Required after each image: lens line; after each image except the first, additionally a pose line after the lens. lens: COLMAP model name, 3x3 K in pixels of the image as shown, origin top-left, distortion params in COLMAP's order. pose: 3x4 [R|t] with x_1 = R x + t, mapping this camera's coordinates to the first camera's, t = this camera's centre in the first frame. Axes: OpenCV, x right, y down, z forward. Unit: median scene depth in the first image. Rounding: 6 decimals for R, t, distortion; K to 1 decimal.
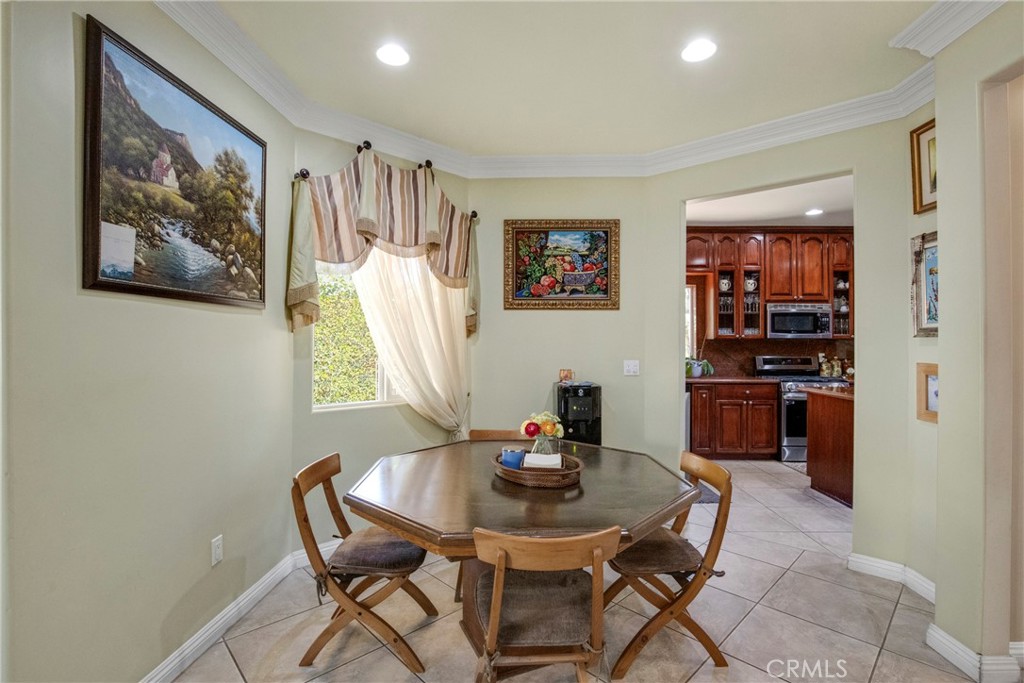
lens RADIAL K [[468.5, 0, 509.2], [0, 468.5, 343.6], [0, 0, 1]] dist [-0.034080, 0.003347]
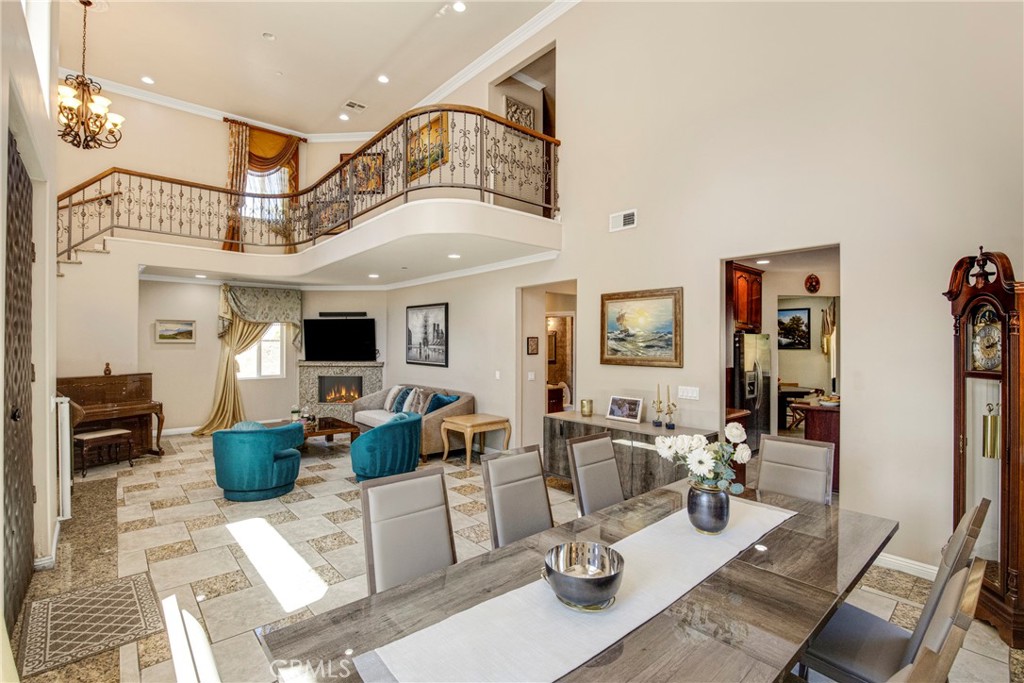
lens RADIAL K [[468.5, 0, 512.5], [0, 468.5, 337.7], [0, 0, 1]] dist [-0.034080, 0.003347]
pose [[-0.722786, -0.012818, -0.690953, 2.839588], [-0.005397, 0.999902, -0.012904, -0.073790], [0.691050, -0.005597, -0.722785, 1.451472]]
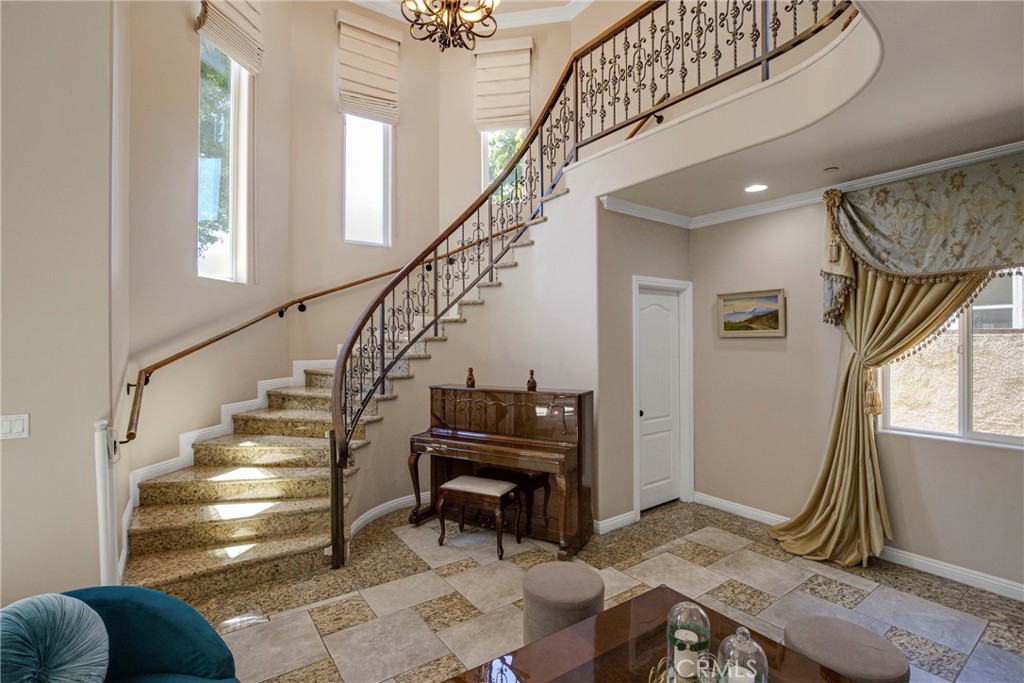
lens RADIAL K [[468.5, 0, 514.2], [0, 468.5, 340.9], [0, 0, 1]] dist [-0.034080, 0.003347]
pose [[-0.606756, -0.001140, 0.794887, 1.916939], [0.002088, 0.999993, 0.003028, -0.064900], [-0.794885, 0.003496, -0.606750, -0.168983]]
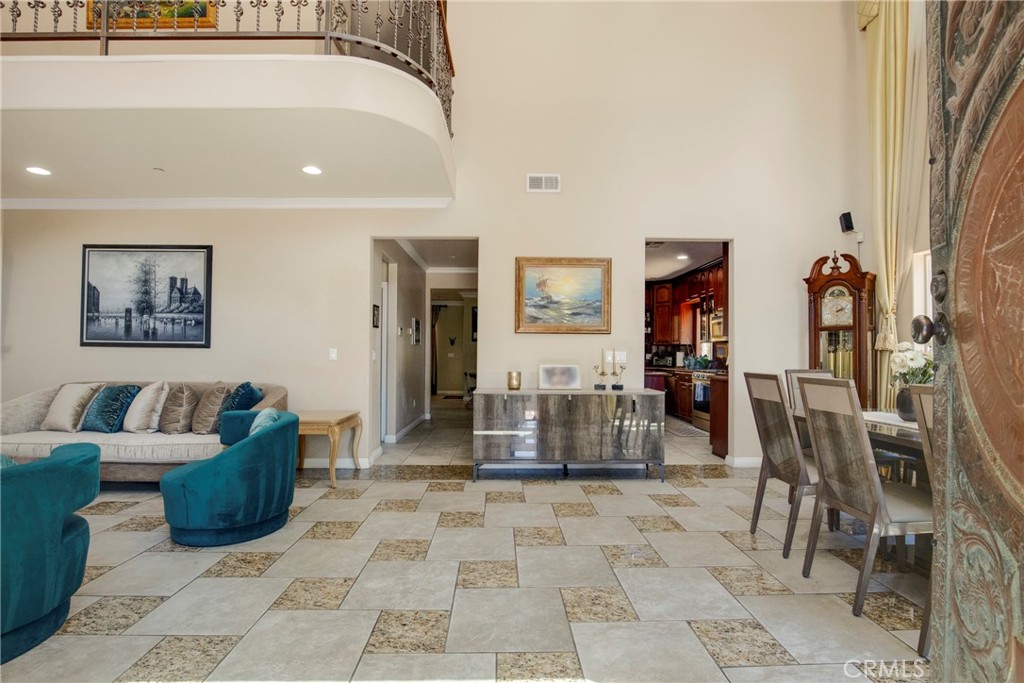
lens RADIAL K [[468.5, 0, 516.3], [0, 468.5, 349.5], [0, 0, 1]] dist [-0.034080, 0.003347]
pose [[0.066448, -0.014536, -0.997684, 2.960789], [-0.004749, 0.999878, -0.014884, 0.055699], [0.997779, 0.005727, 0.066371, 0.490331]]
